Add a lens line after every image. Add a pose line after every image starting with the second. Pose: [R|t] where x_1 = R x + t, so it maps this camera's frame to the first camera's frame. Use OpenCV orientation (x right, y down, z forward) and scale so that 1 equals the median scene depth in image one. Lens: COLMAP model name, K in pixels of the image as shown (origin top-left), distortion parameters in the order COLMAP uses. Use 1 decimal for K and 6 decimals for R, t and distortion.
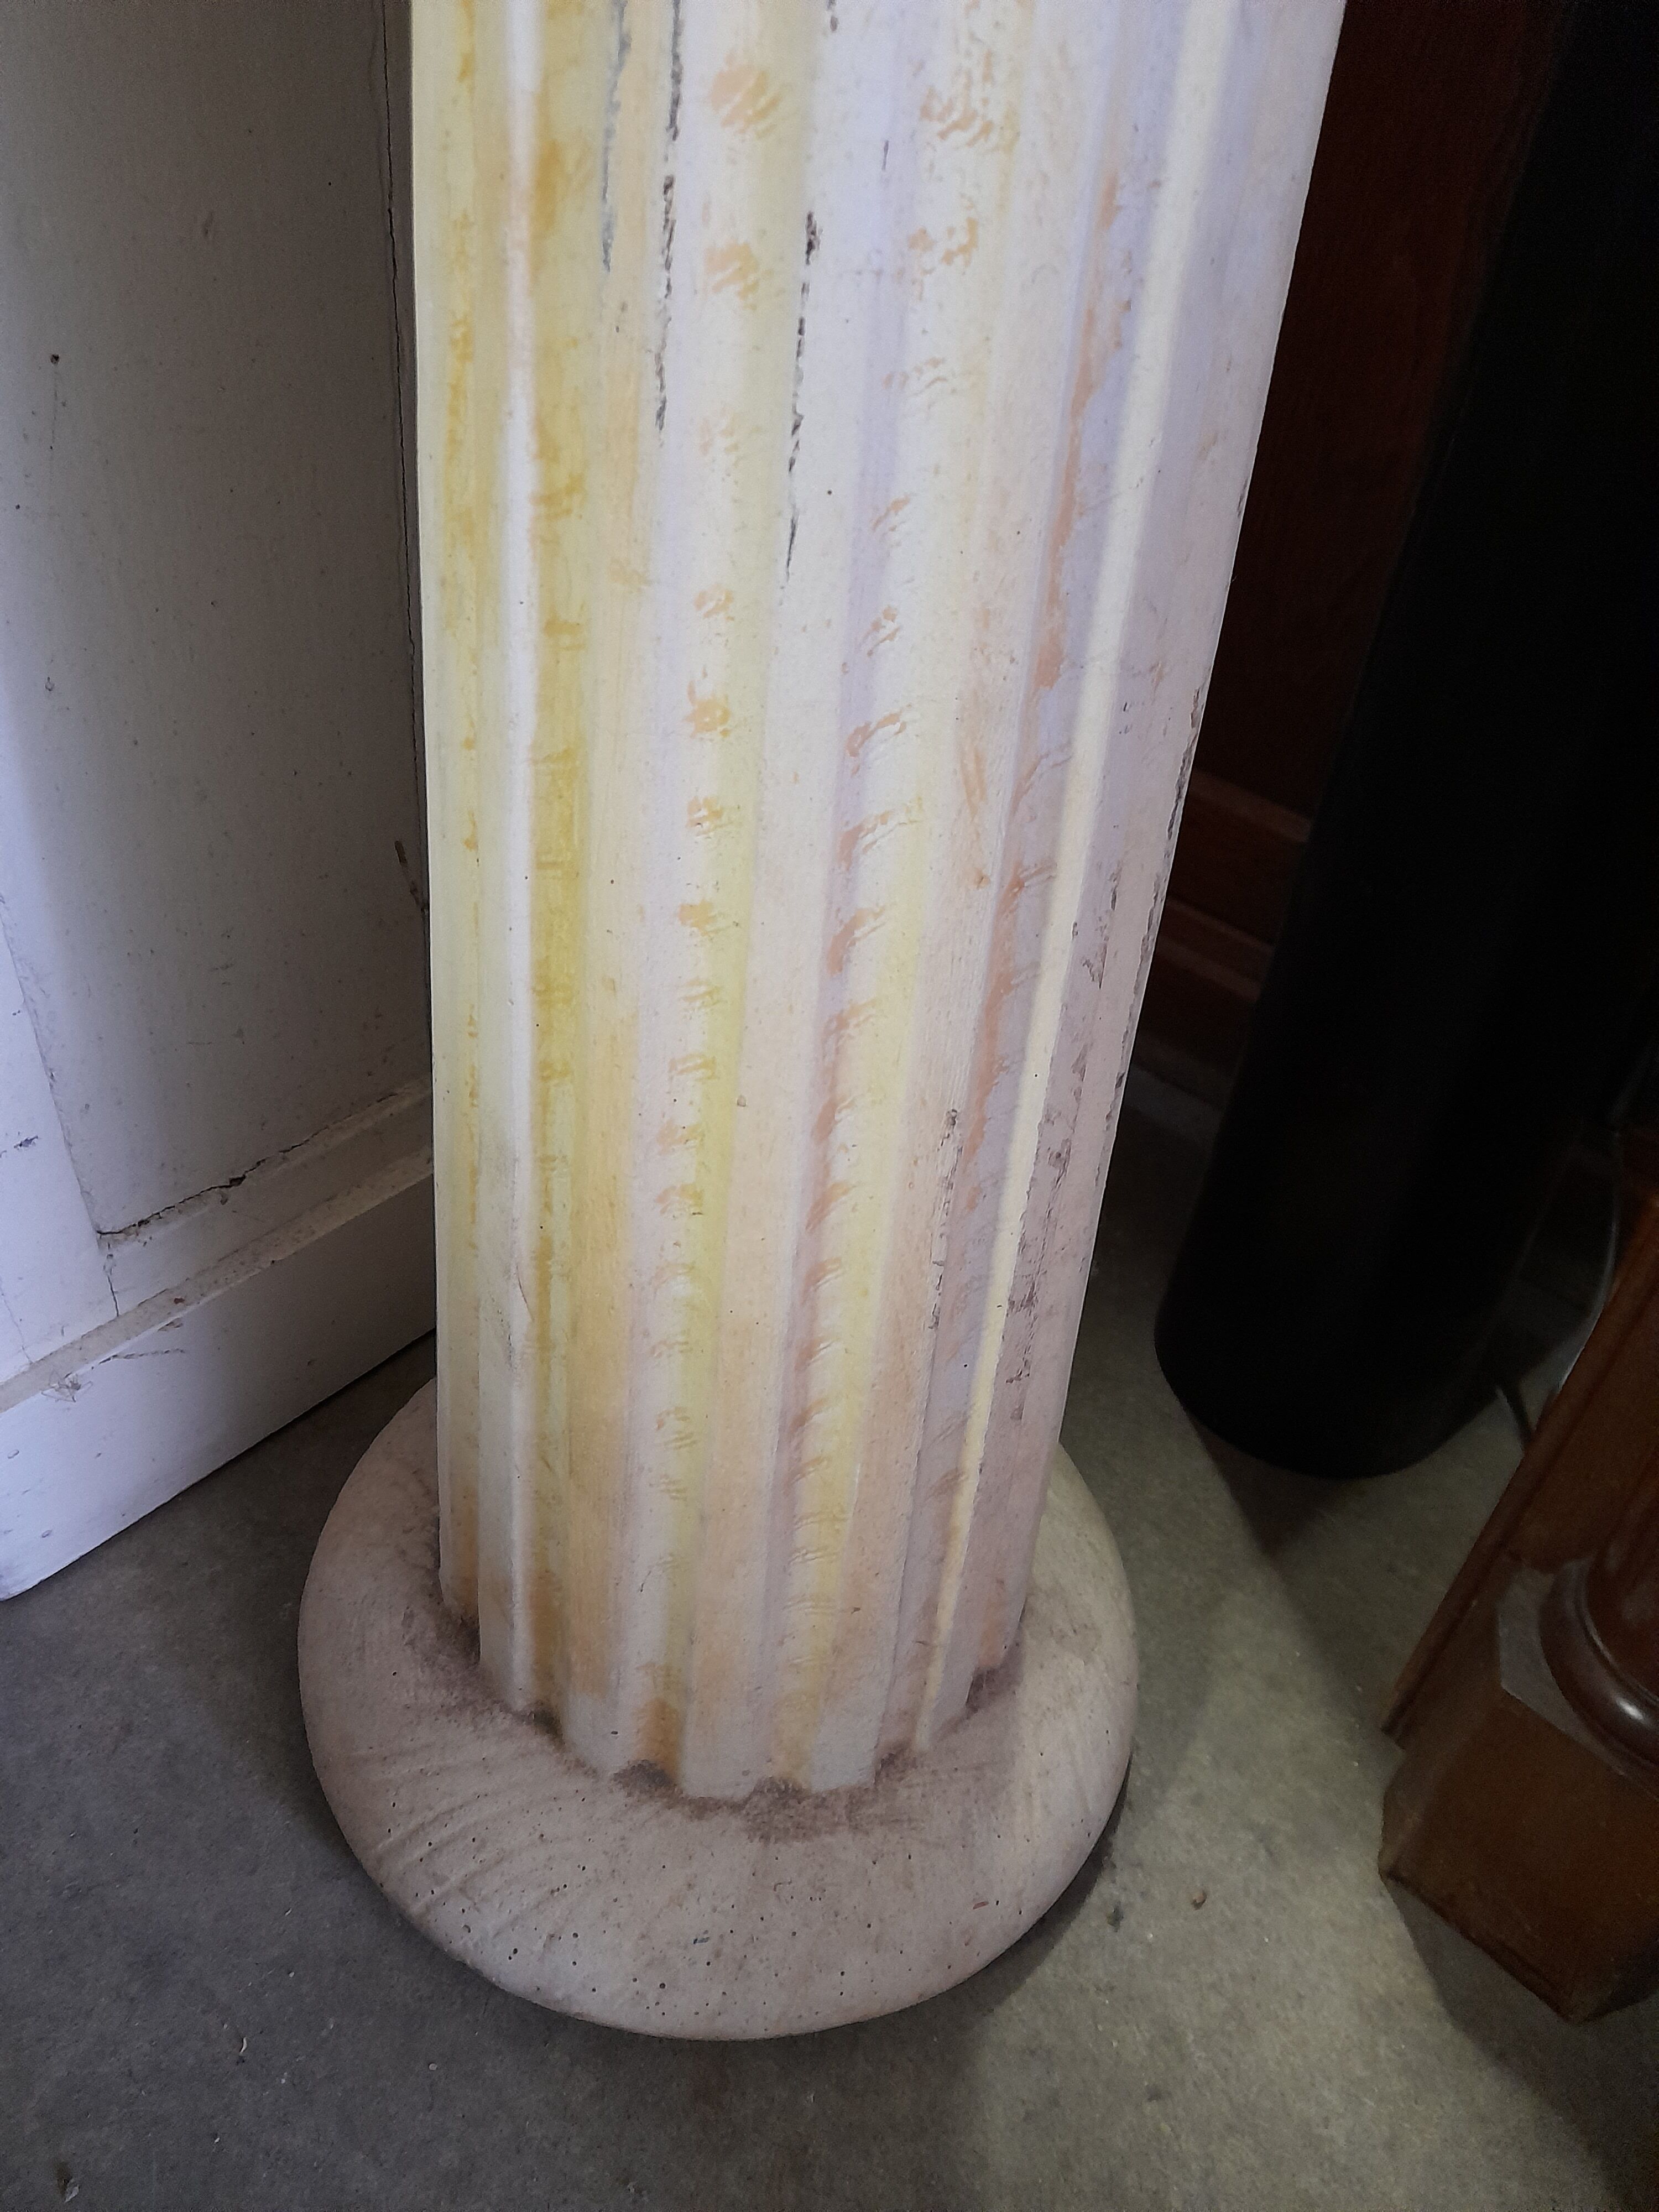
lens RADIAL K [[1636.4, 0, 807.3], [0, 1636.4, 1118.4], [0, 0, 1]] dist [0.047819, -0.055739]
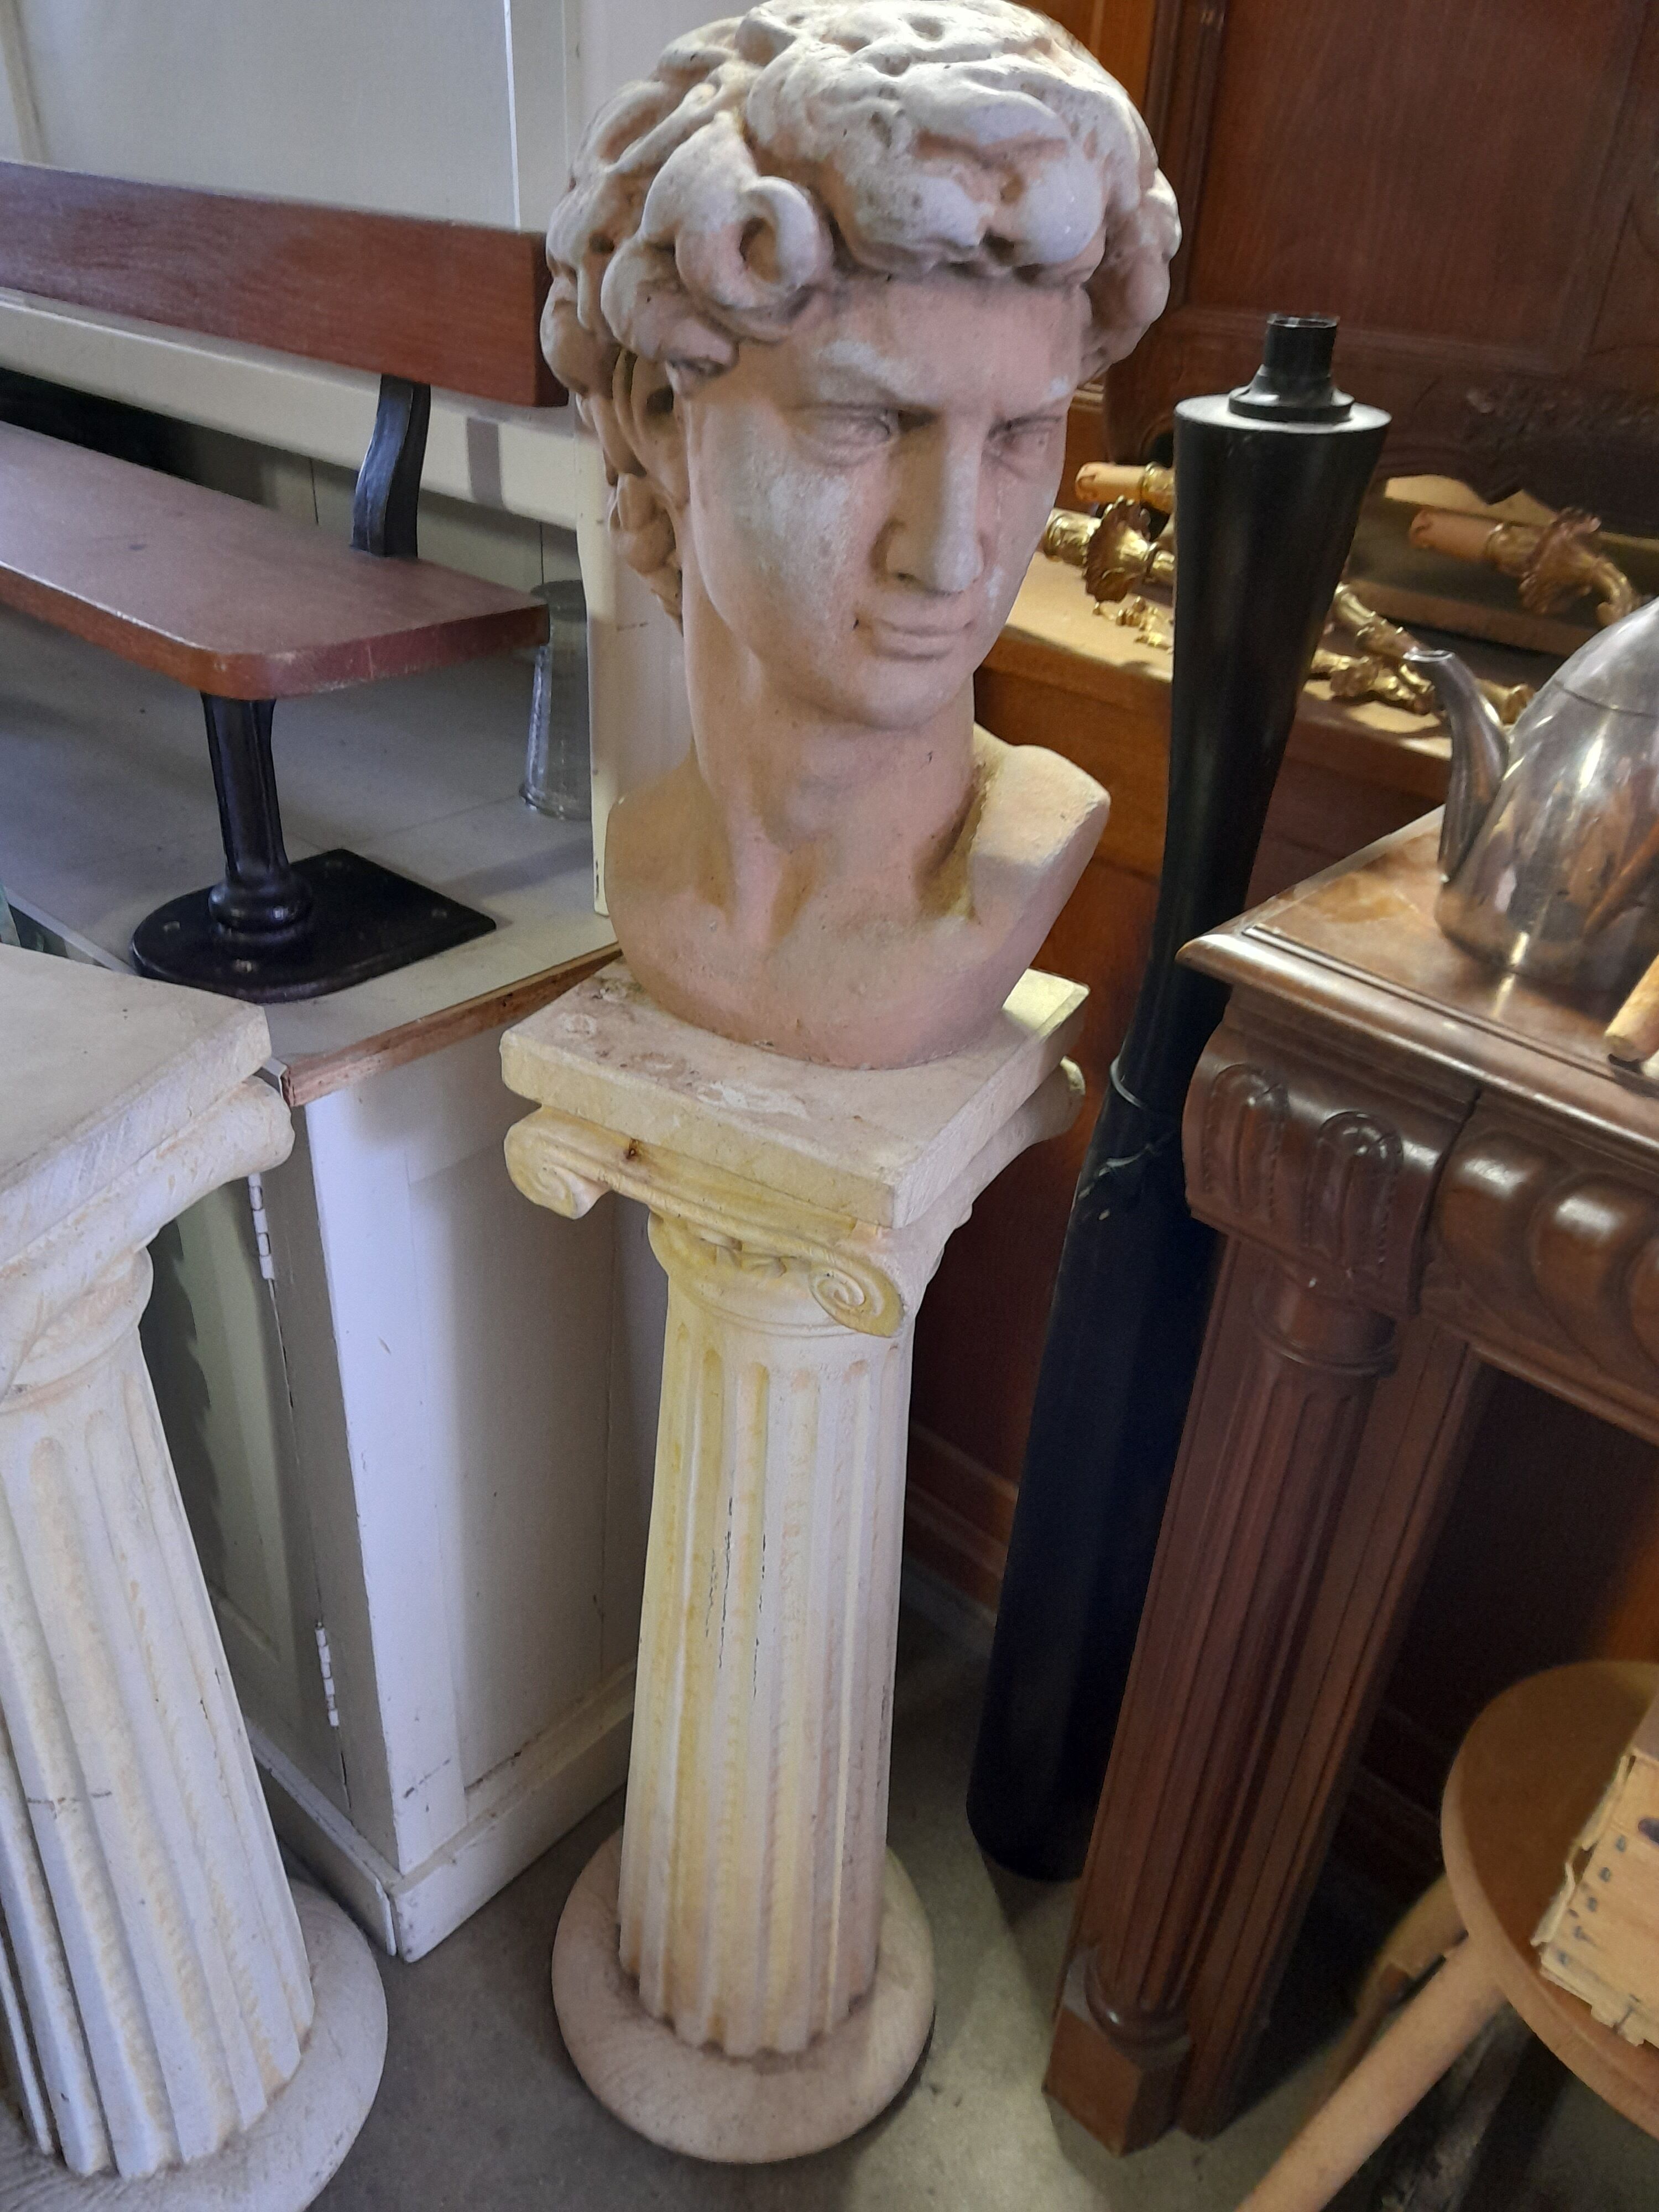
lens RADIAL K [[1636.4, 0, 819.6], [0, 1636.4, 1117.2], [0, 0, 1]] dist [0.047819, -0.055739]
pose [[0.999806, -0.016907, -0.010118, 0.104860], [0.015448, 0.991379, -0.130110, -0.613831], [0.012231, 0.129928, 0.991448, -1.526918]]
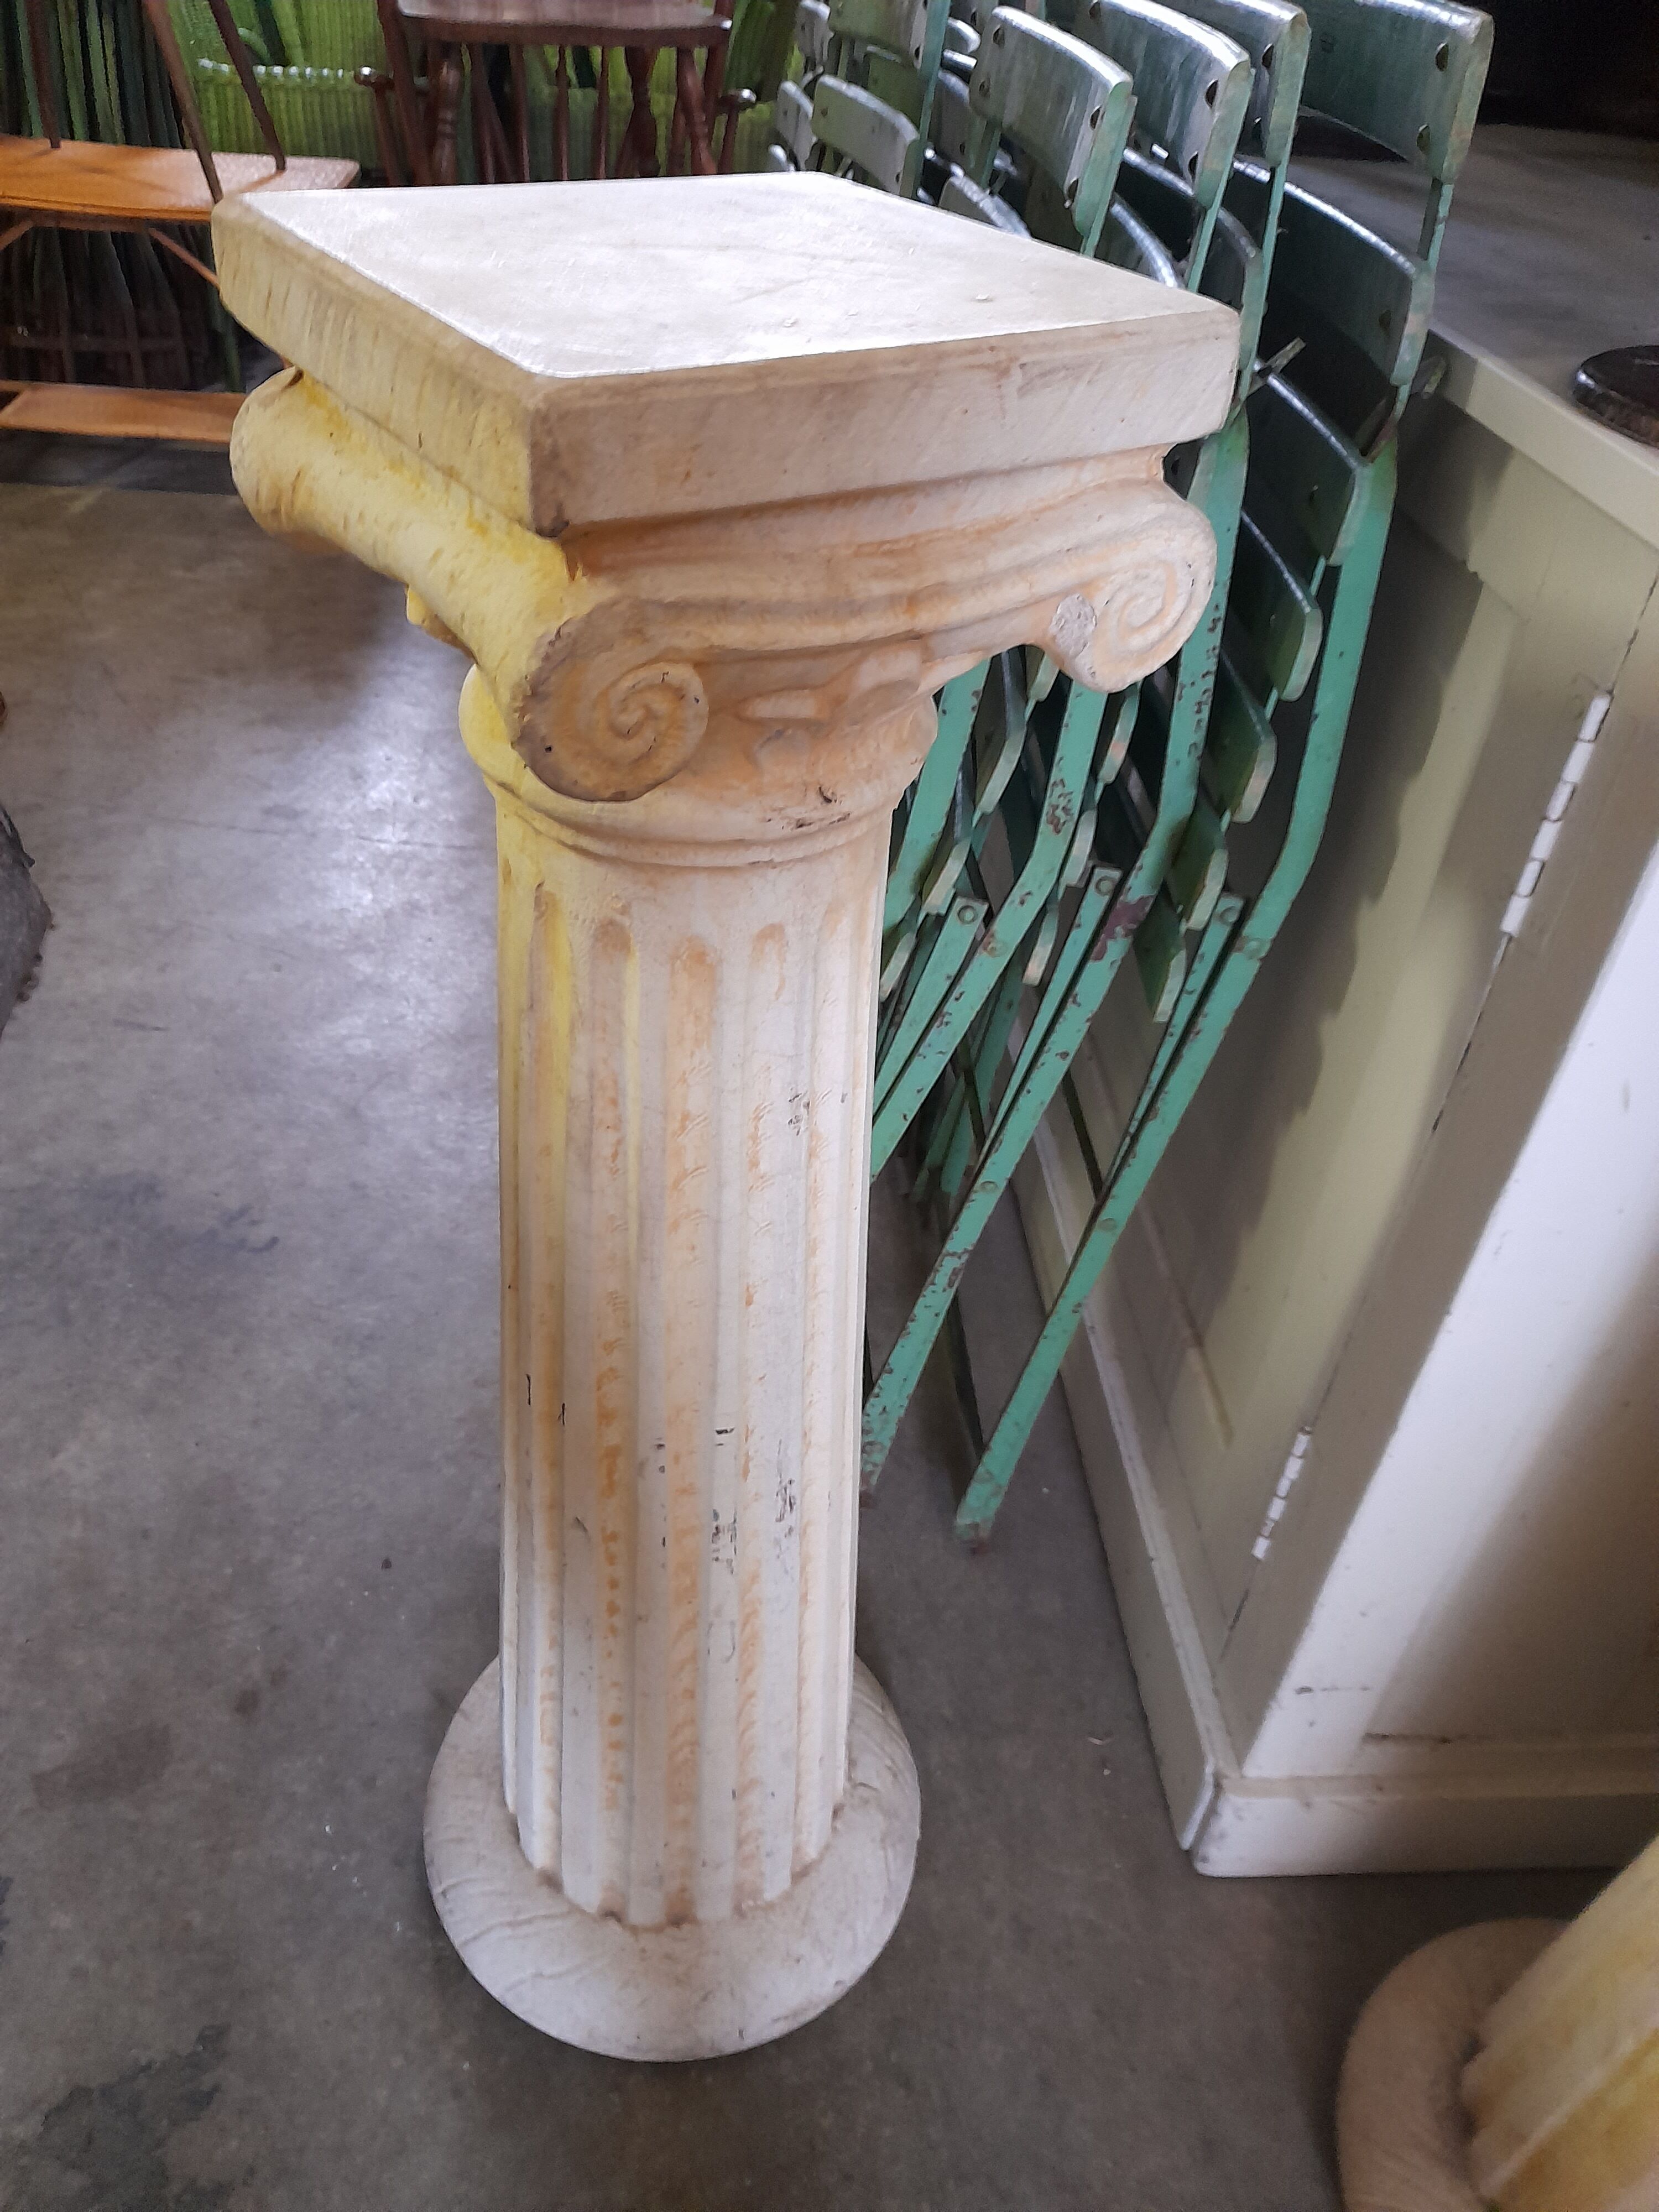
lens RADIAL K [[1636.4, 0, 787.9], [0, 1636.4, 1111.7], [0, 0, 1]] dist [0.047819, -0.055739]
pose [[0.708025, 0.414846, -0.571492, -0.169076], [-0.463947, 0.883367, 0.066450, -0.374117], [0.532404, 0.218094, 0.817913, -0.927493]]
